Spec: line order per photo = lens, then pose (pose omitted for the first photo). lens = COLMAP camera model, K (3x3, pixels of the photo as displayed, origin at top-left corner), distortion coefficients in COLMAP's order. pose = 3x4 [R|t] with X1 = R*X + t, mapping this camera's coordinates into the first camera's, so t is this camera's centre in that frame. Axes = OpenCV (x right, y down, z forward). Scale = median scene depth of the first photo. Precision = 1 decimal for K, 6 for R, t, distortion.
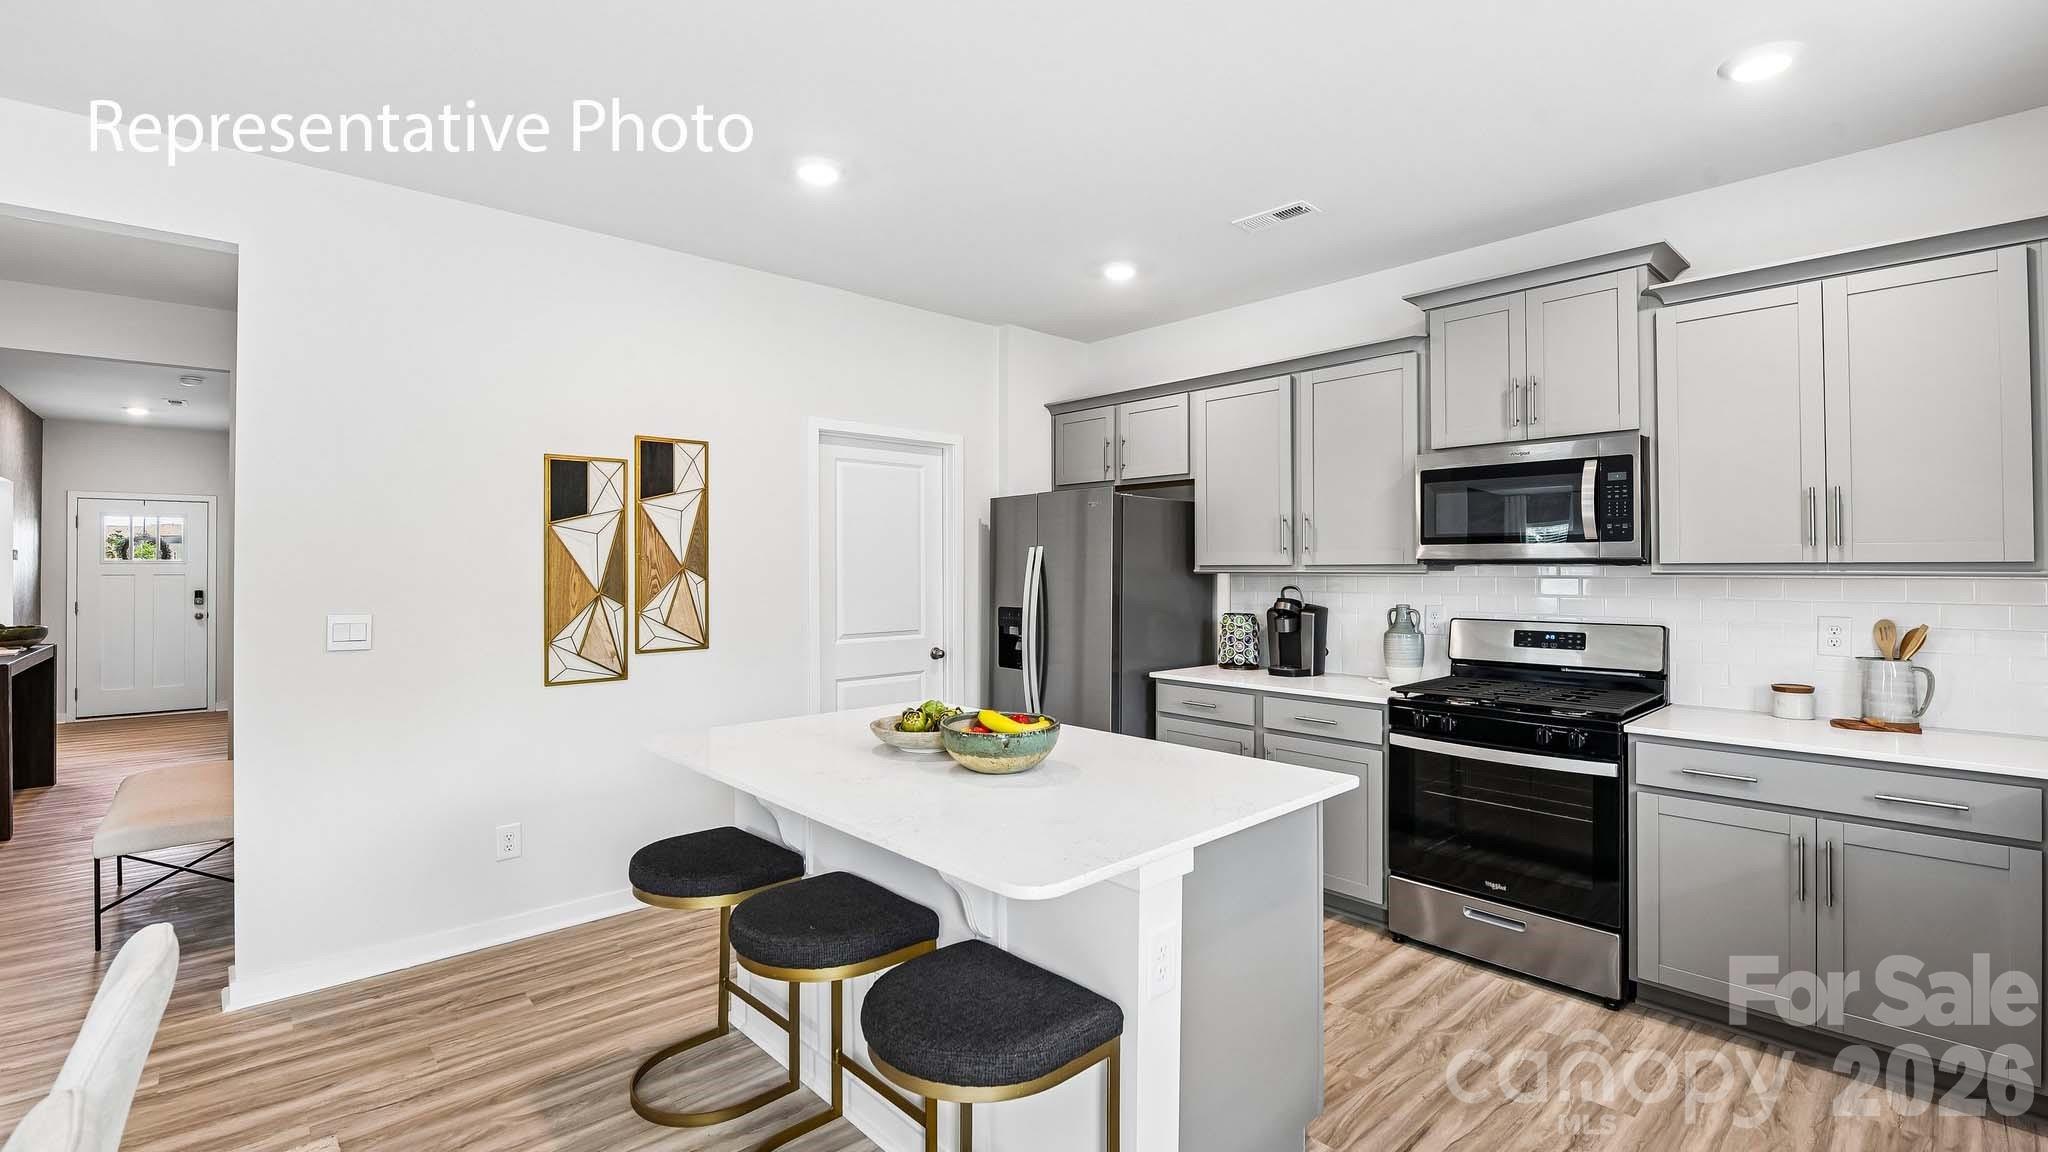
lens RADIAL K [[888.0, 0, 1018.5], [0, 888.0, 562.8], [0, 0, 1]] dist [-0.000175, -0.000318]
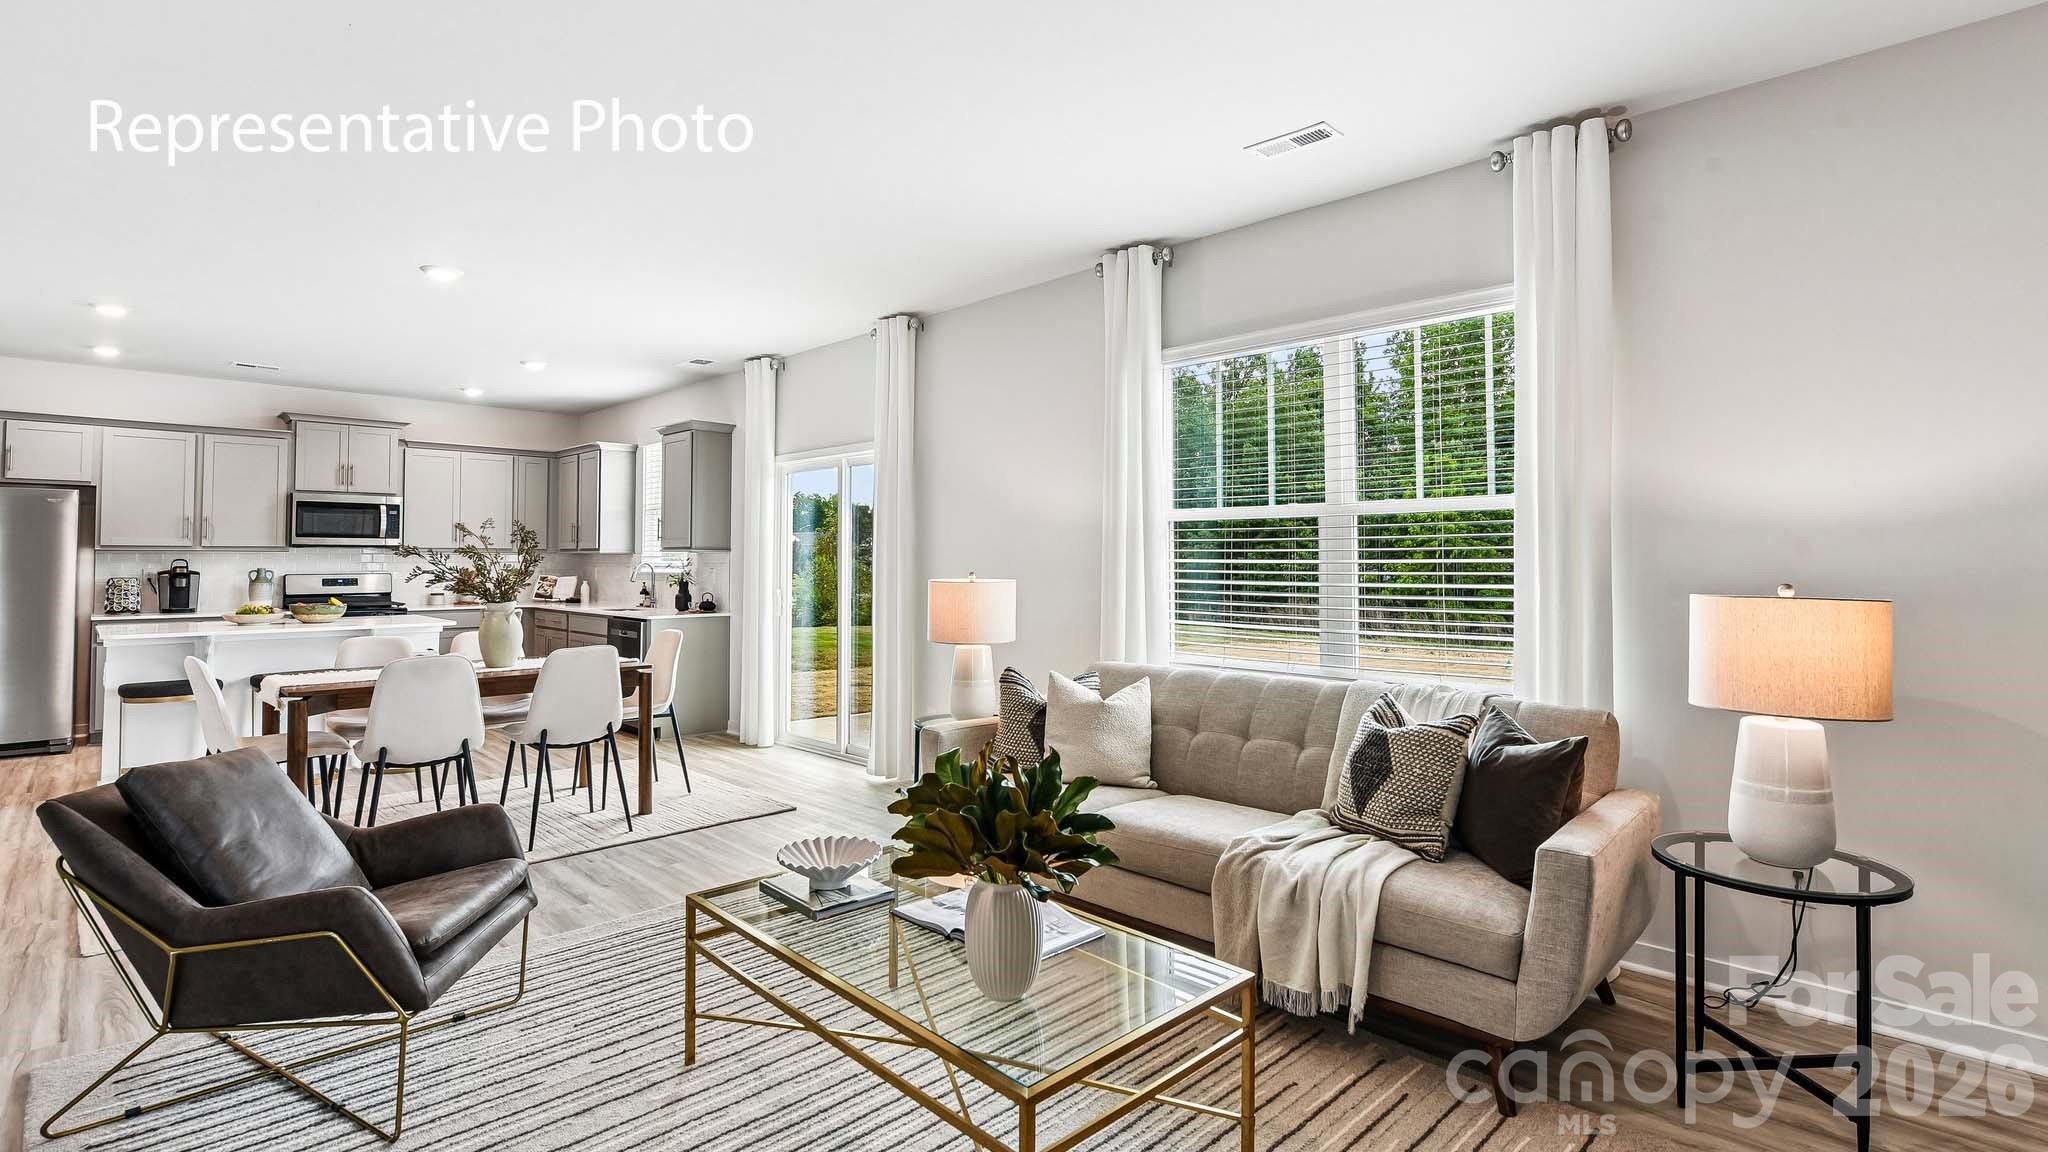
lens RADIAL K [[961.7, 0, 1019.6], [0, 961.7, 562.2], [0, 0, 1]] dist [-0.001144, -0.000134]
pose [[-0.058173, 0.000657, 0.998306, -1.870490], [-0.001294, 0.999999, -0.000734, 0.037063], [-0.998306, -0.001334, -0.058172, -0.531797]]
